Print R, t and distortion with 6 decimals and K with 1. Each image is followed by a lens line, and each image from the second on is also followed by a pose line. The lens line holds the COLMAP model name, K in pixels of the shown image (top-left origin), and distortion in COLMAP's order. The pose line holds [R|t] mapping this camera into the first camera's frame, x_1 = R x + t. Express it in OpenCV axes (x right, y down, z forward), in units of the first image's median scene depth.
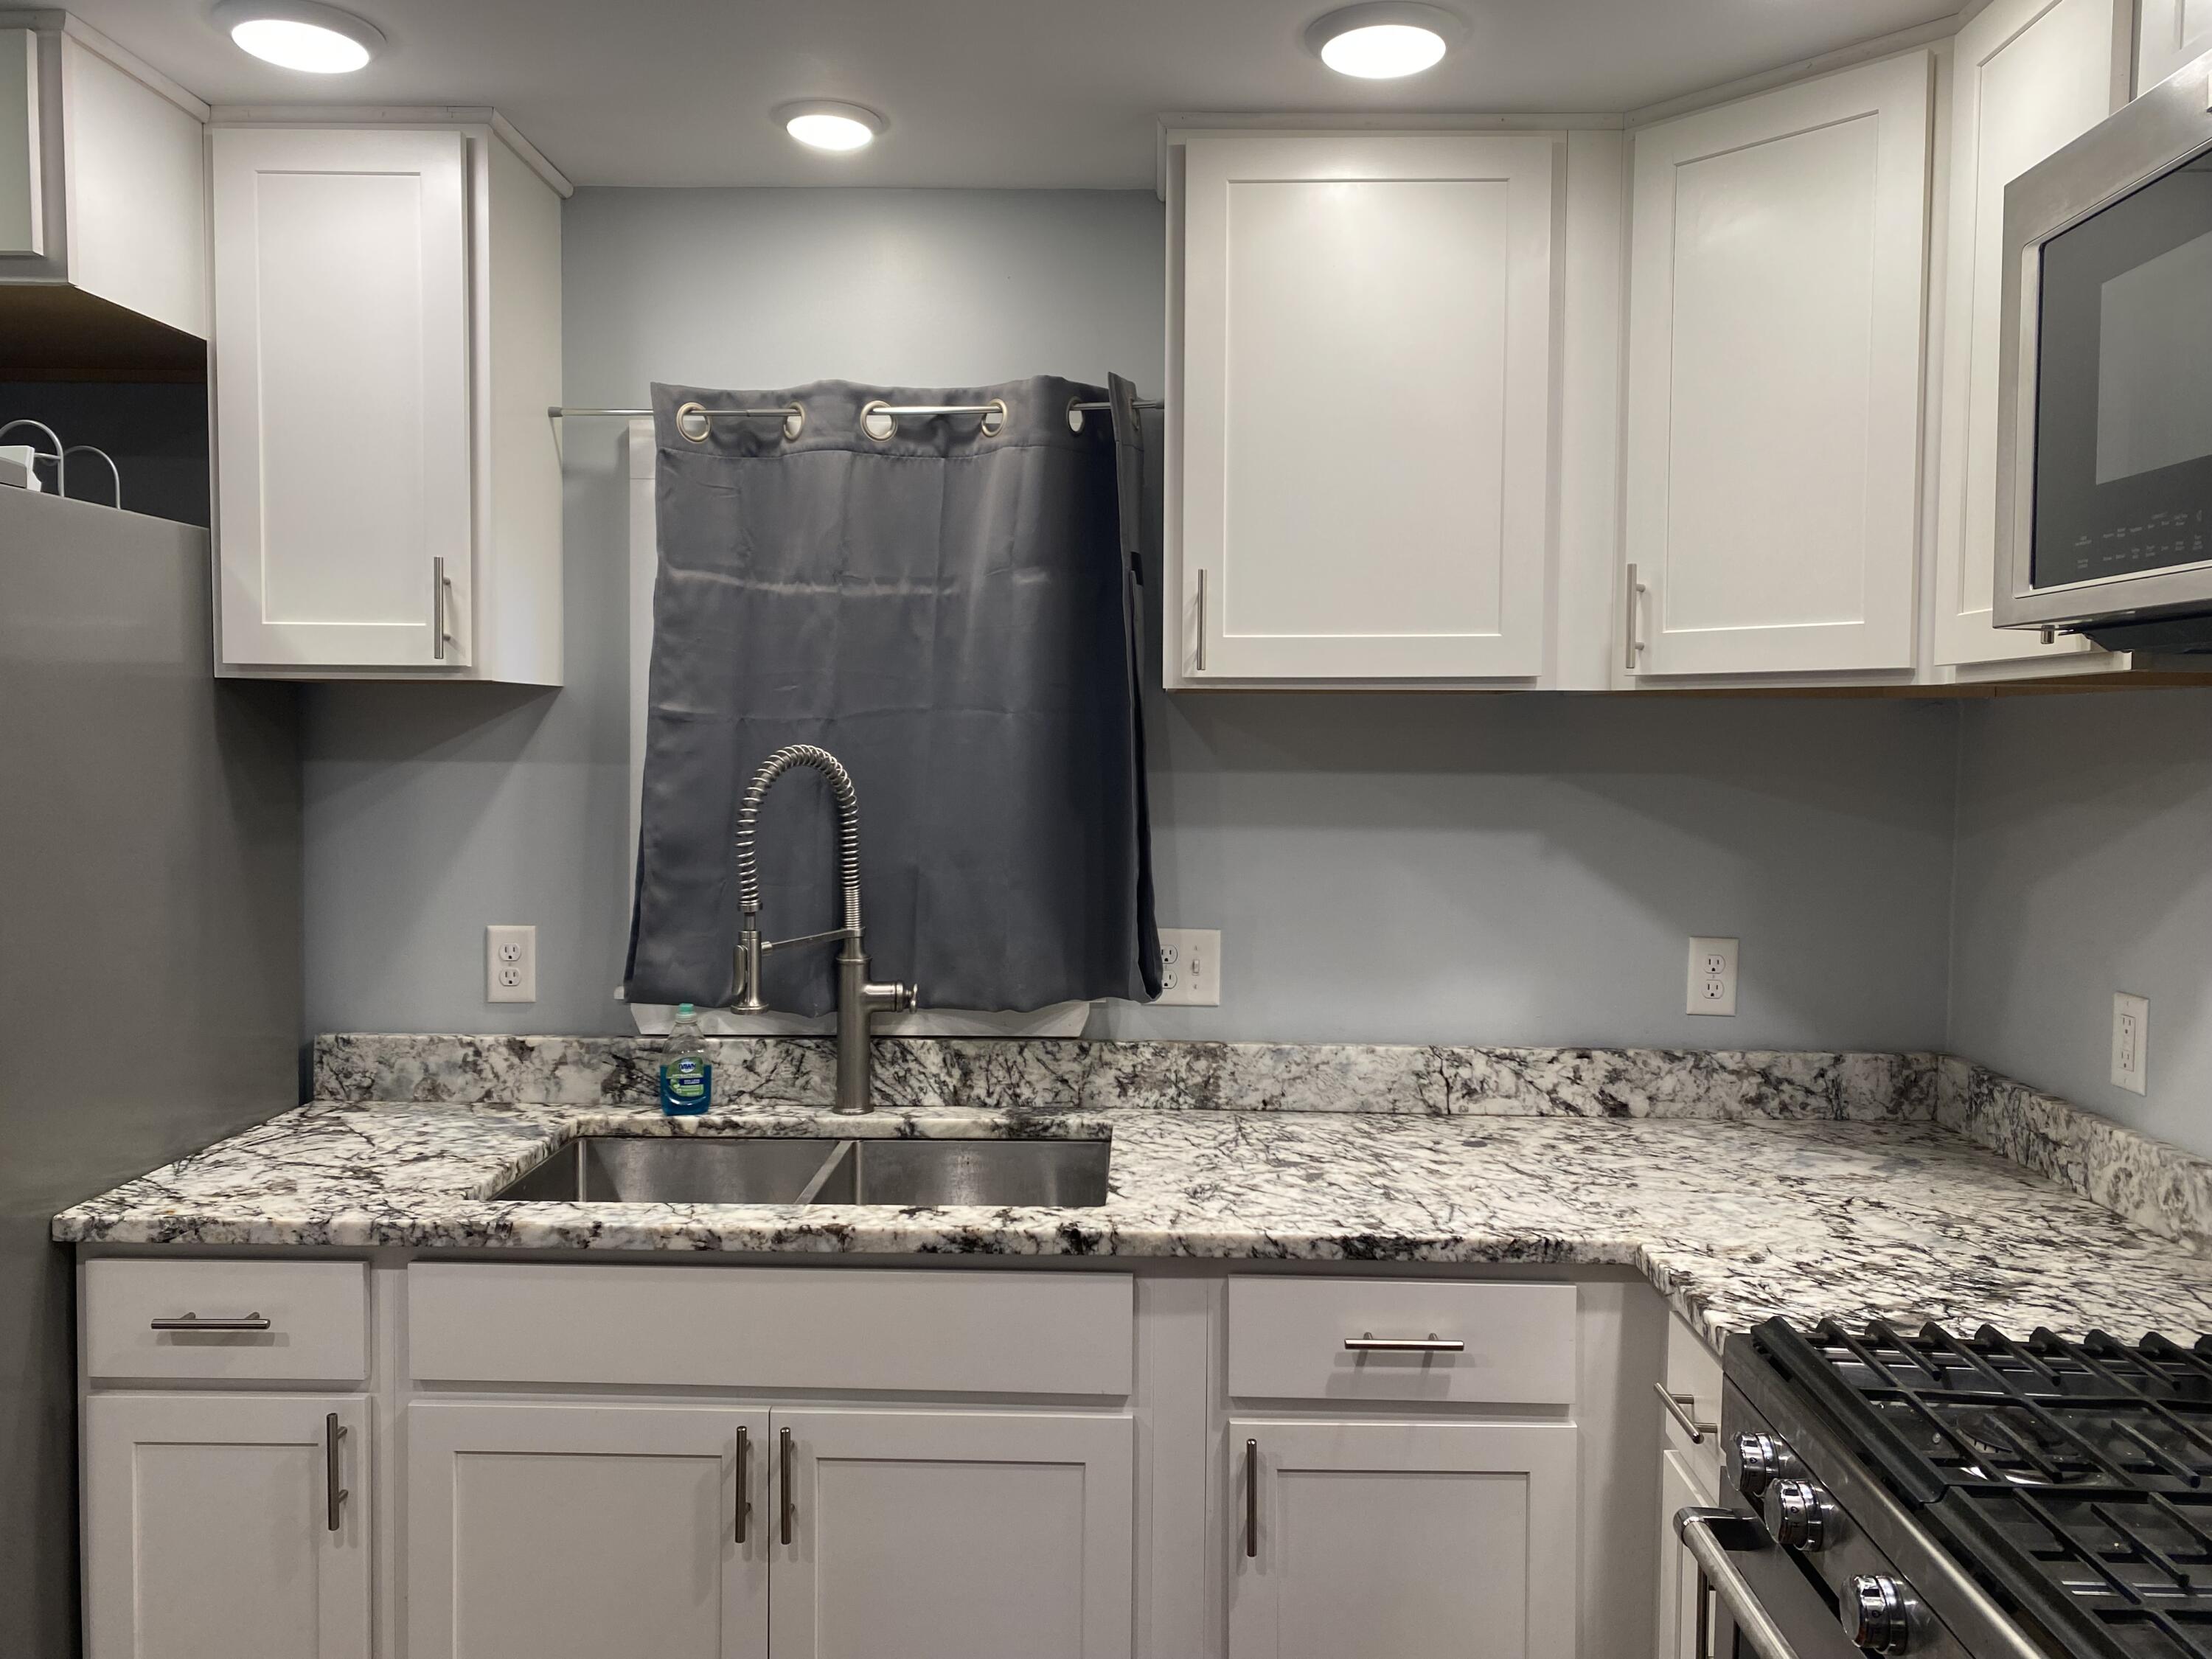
lens RADIAL K [[1666.7, 0, 1120.5], [0, 1666.7, 810.2], [0, 0, 1]] dist [0.116983, -0.200857]
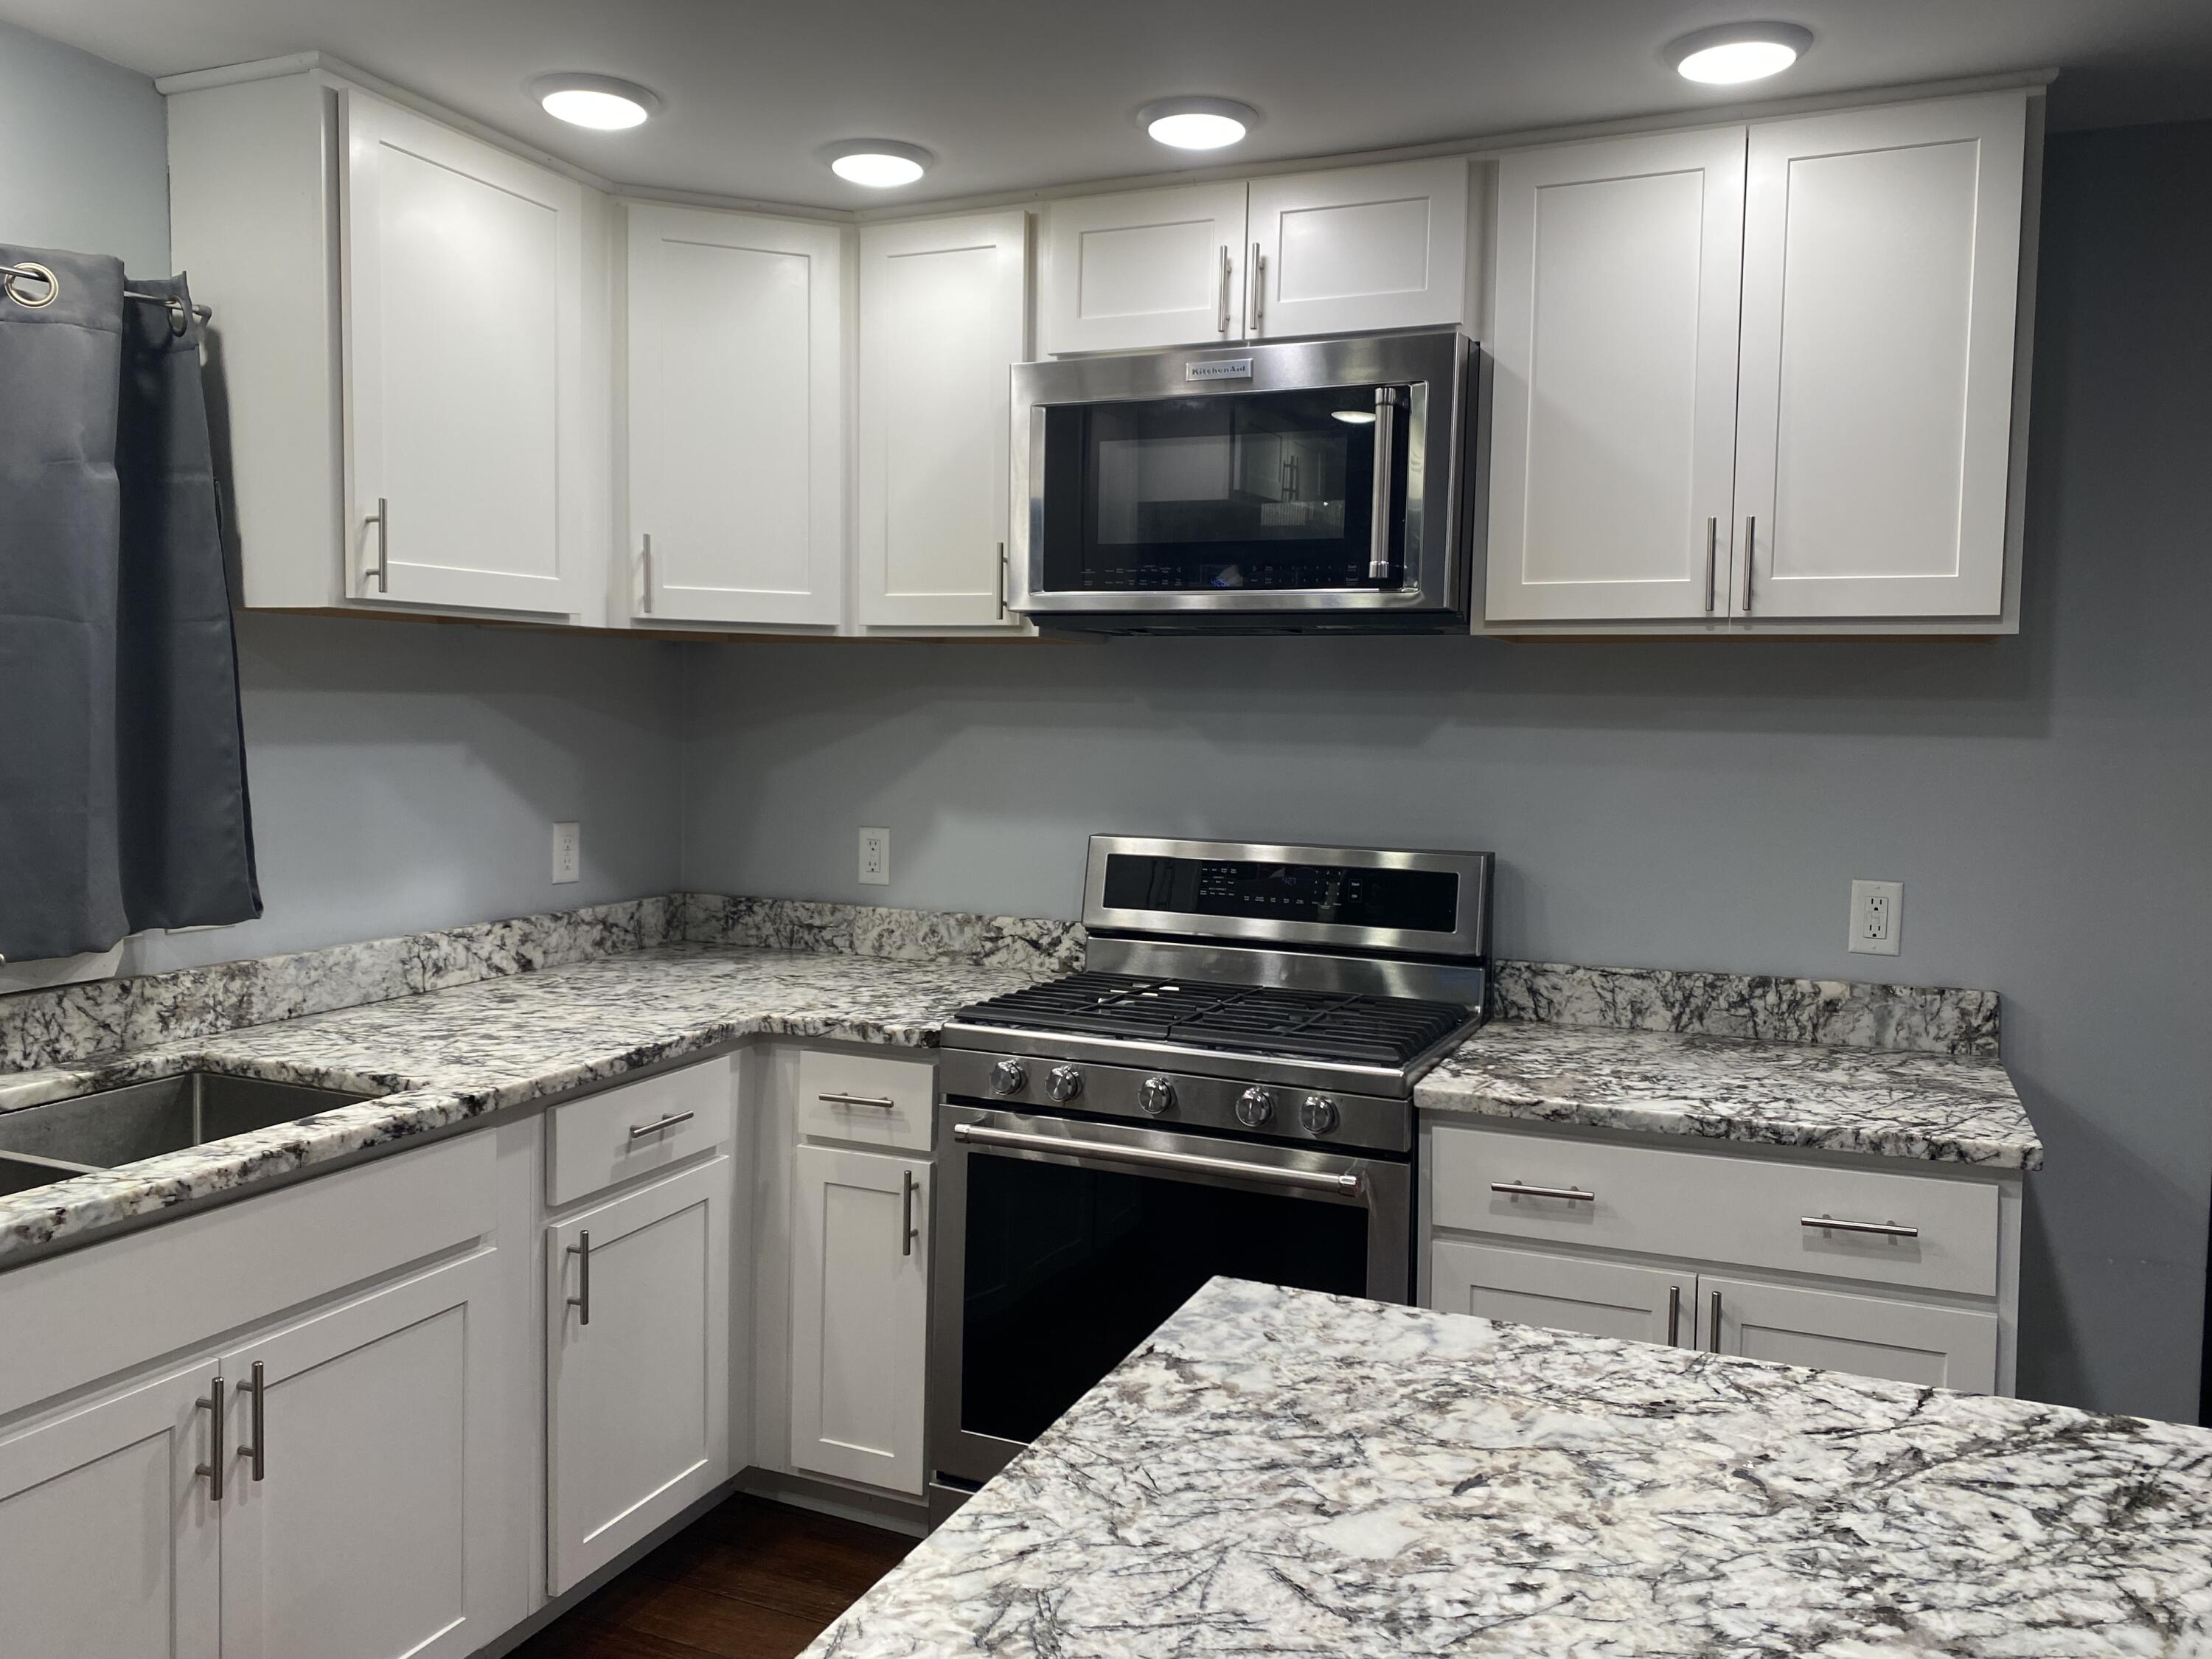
lens RADIAL K [[1686.0, 0, 1104.5], [0, 1686.0, 803.8], [0, 0, 1]] dist [0.032618, -0.030749]
pose [[0.370933, -0.056267, 0.926954, -0.701709], [0.026566, 0.998397, 0.049973, 0.007745], [-0.928280, 0.006089, 0.371833, 0.142479]]
